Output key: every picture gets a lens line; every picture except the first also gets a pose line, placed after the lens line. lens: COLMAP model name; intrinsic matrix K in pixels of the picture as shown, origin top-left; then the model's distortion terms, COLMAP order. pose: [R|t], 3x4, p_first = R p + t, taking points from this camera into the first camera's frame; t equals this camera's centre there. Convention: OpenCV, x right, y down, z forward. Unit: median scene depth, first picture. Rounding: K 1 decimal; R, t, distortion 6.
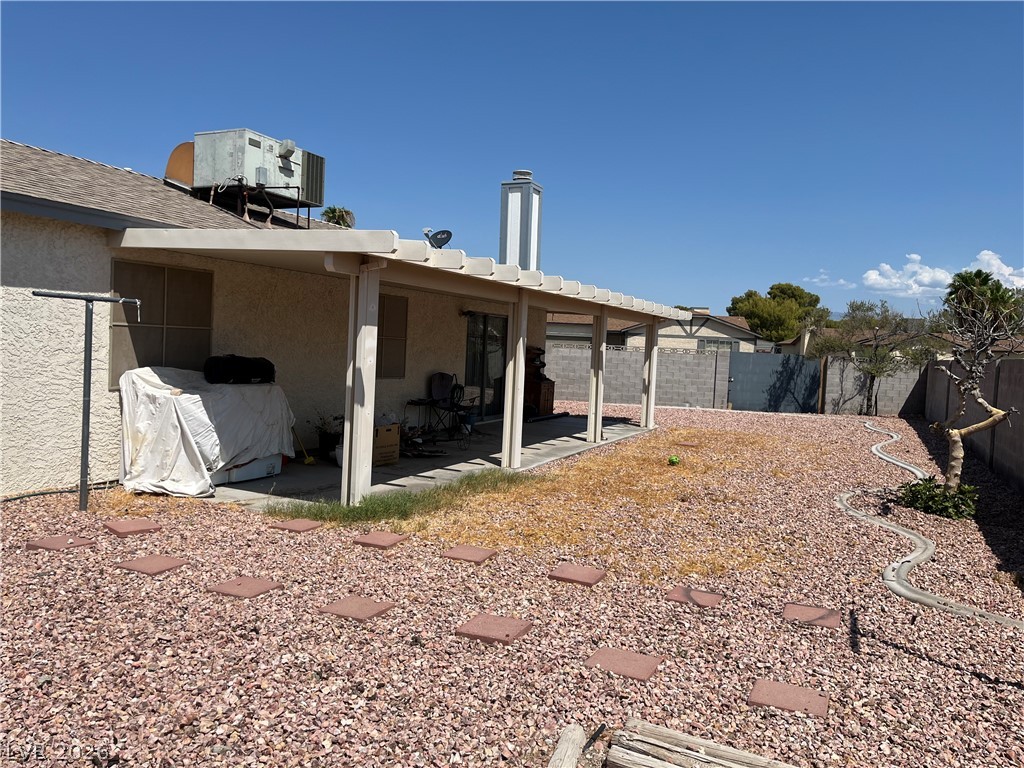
lens RADIAL K [[769.4, 0, 505.6], [0, 769.4, 378.0], [0, 0, 1]] dist [0.050936, -0.086513]
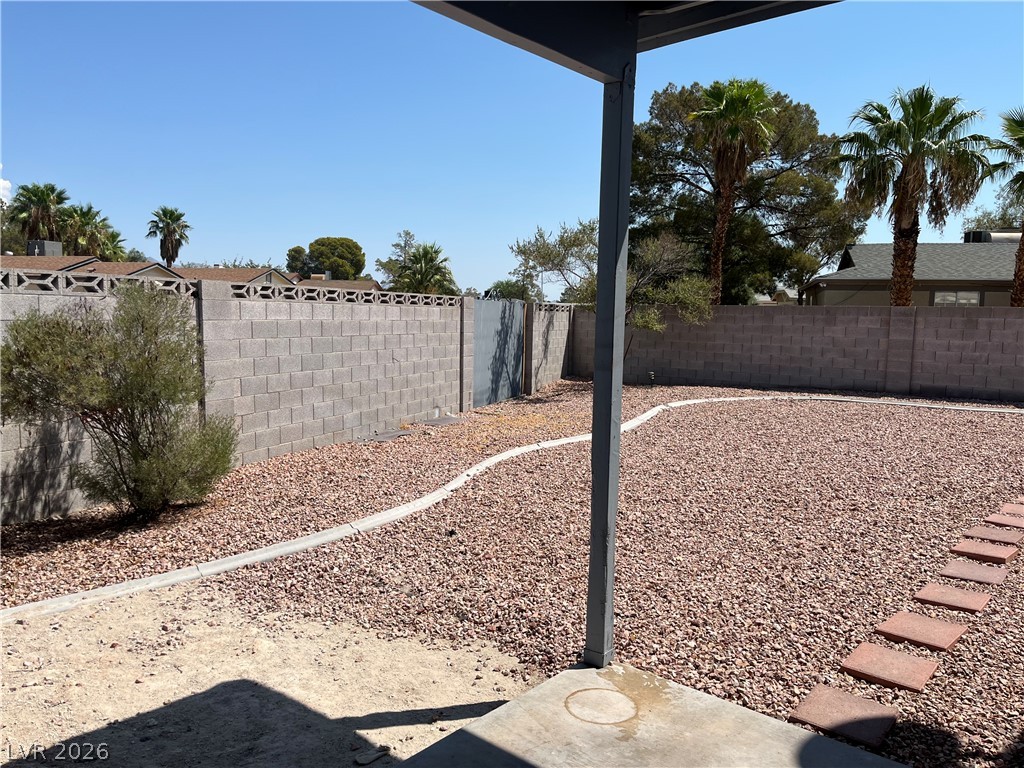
lens RADIAL K [[769.4, 0, 518.8], [0, 769.4, 386.8], [0, 0, 1]] dist [0.050936, -0.086513]
pose [[0.237241, -0.131848, 0.962462, -0.748847], [0.033368, 0.991268, 0.127569, -0.142431], [-0.970878, 0.001851, 0.239569, 2.924880]]
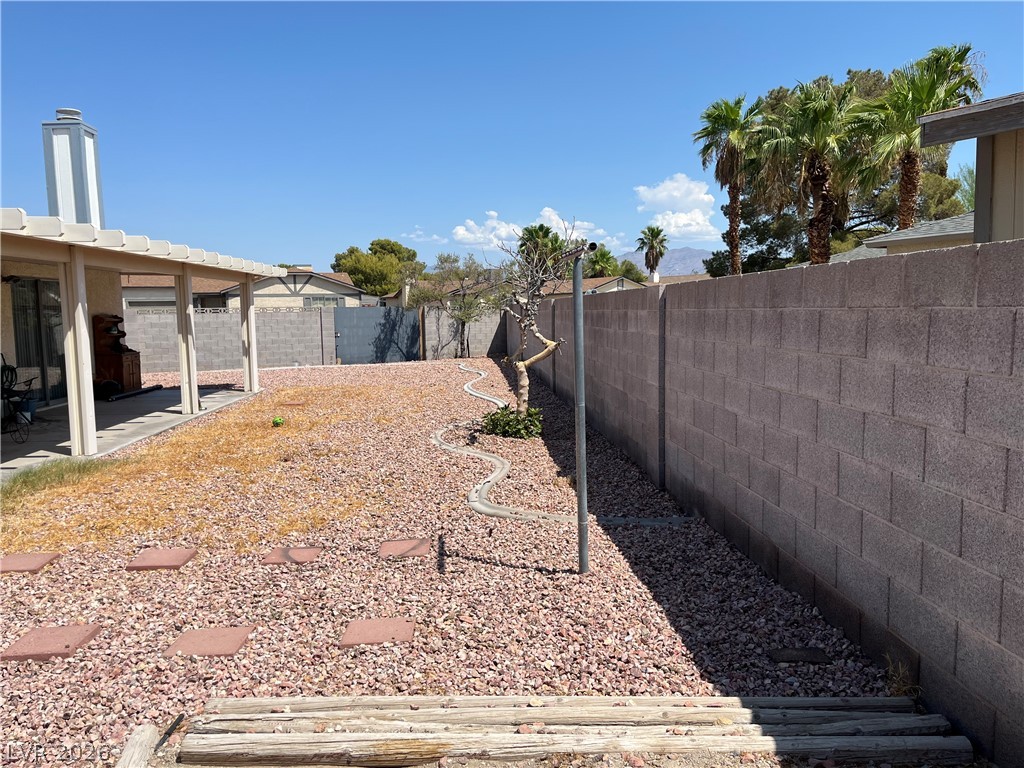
lens RADIAL K [[769.4, 0, 516.2], [0, 769.4, 381.7], [0, 0, 1]] dist [0.050936, -0.086513]
pose [[0.872655, -0.107735, 0.476305, 0.029825], [0.079681, 0.993703, 0.078779, 0.005849], [-0.481793, -0.030795, 0.875744, 0.006800]]
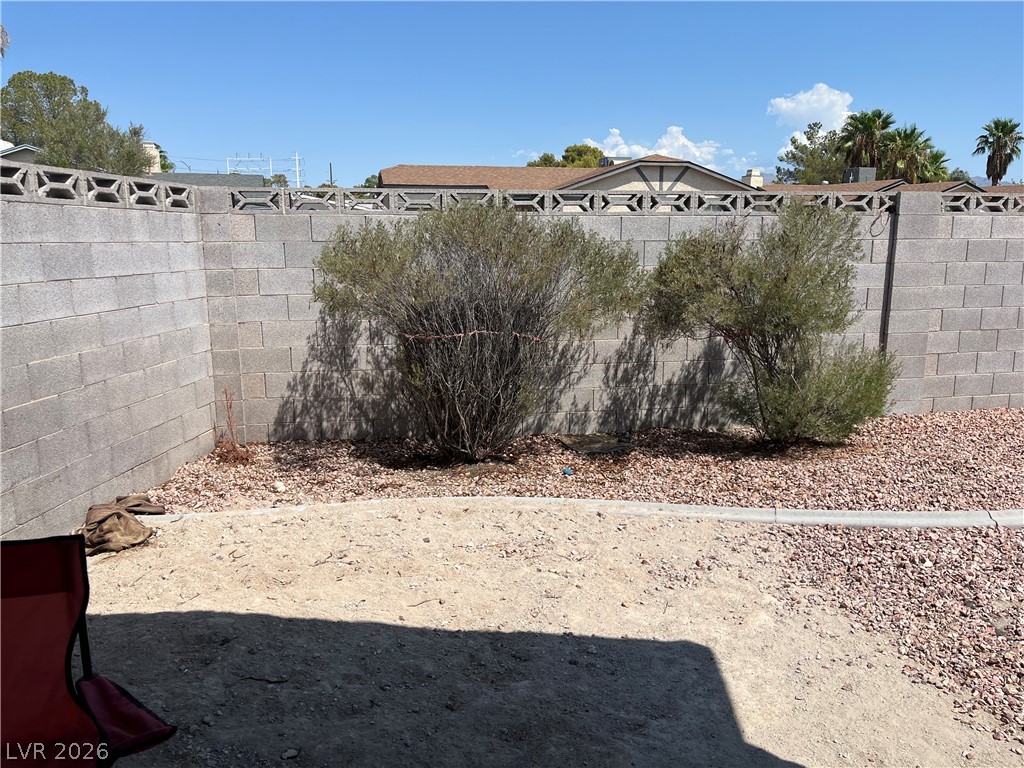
lens RADIAL K [[769.4, 0, 506.8], [0, 769.4, 394.9], [0, 0, 1]] dist [0.050936, -0.086513]
pose [[0.938425, -0.116594, 0.325214, -0.579811], [0.059338, 0.981738, 0.180745, -0.124933], [-0.340349, -0.150318, 0.928207, 2.874921]]
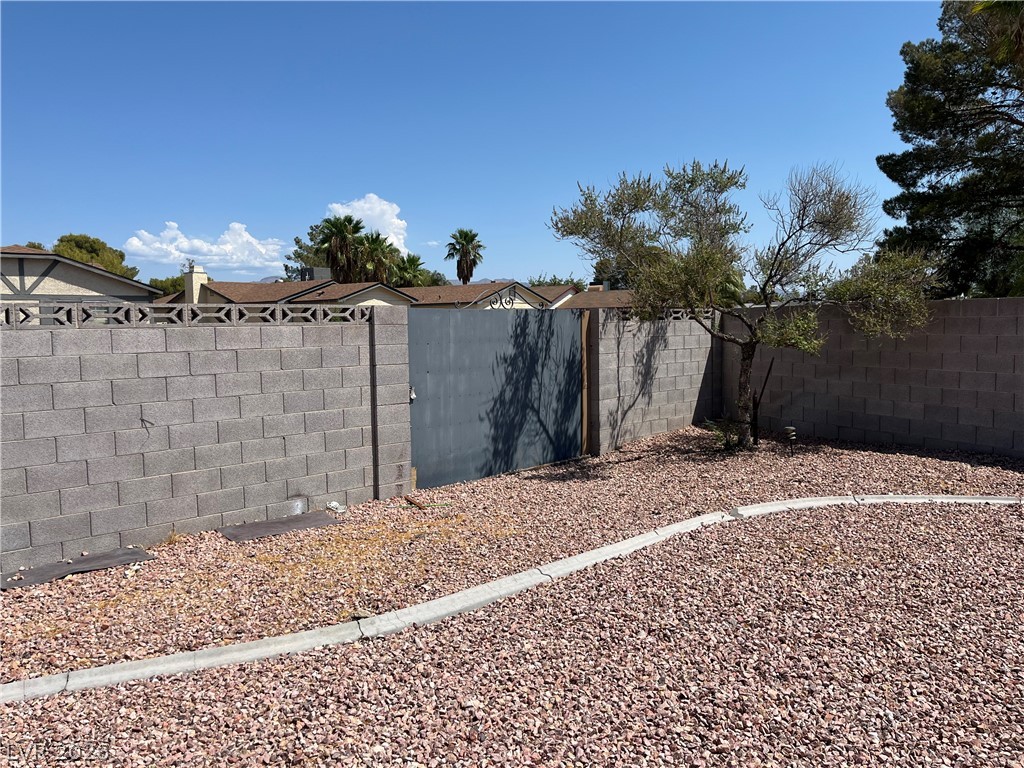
lens RADIAL K [[769.4, 0, 512.9], [0, 769.4, 378.9], [0, 0, 1]] dist [0.050936, -0.086513]
pose [[0.628079, -0.111462, 0.770125, 0.255226], [0.077703, 0.993725, 0.080453, -0.095678], [-0.774260, 0.009311, 0.632799, 2.663279]]
